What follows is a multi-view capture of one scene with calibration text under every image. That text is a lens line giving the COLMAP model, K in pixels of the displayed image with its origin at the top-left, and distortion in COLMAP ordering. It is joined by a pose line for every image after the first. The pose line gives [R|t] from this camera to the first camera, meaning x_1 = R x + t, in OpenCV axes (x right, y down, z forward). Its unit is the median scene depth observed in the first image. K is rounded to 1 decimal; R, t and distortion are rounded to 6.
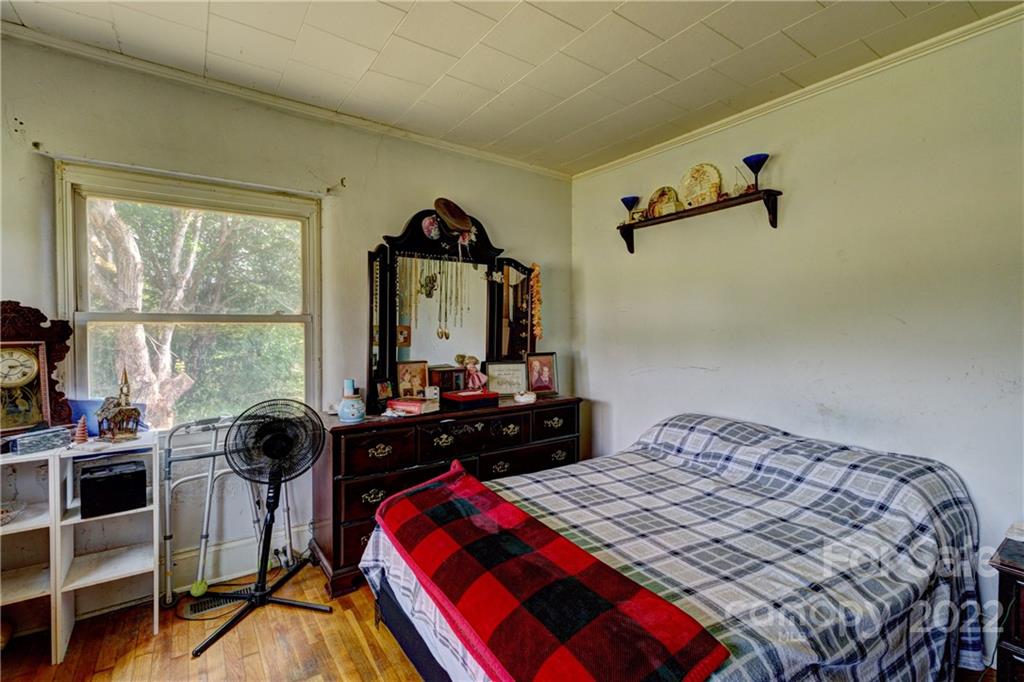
lens RADIAL K [[474.8, 0, 507.2], [0, 474.8, 338.0], [0, 0, 1]] dist [-0.002584, 0.000079]
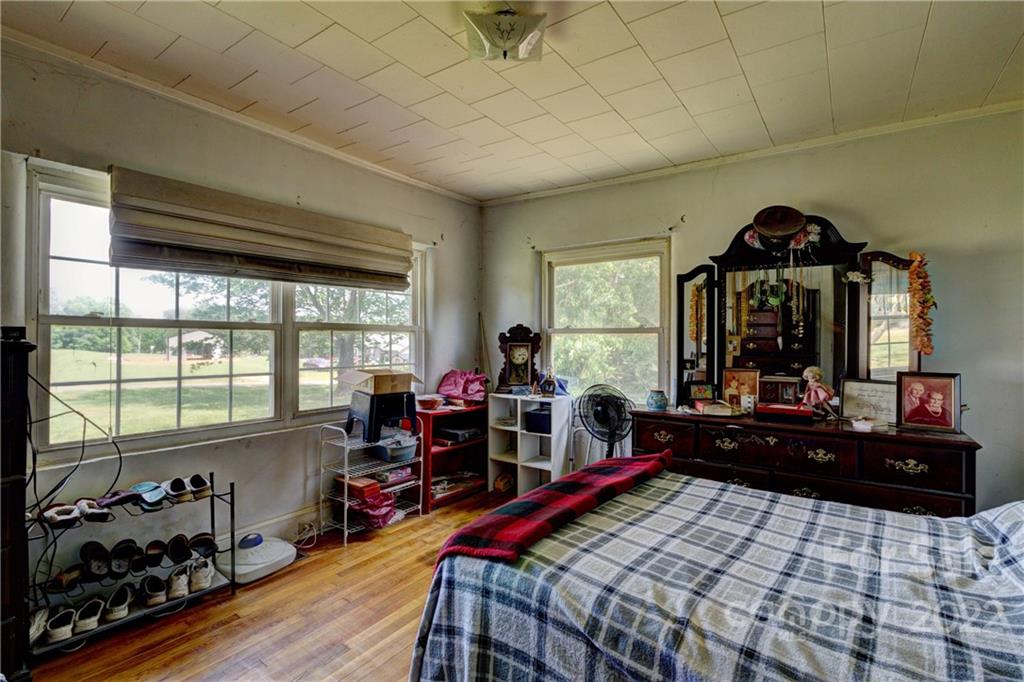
lens RADIAL K [[474.8, 0, 504.2], [0, 474.8, 337.5], [0, 0, 1]] dist [-0.002584, 0.000079]
pose [[0.316390, 0.001488, -0.948628, 0.812888], [-0.026237, 0.999630, -0.007183, -0.000285], [0.948266, 0.027161, 0.316312, 0.219406]]
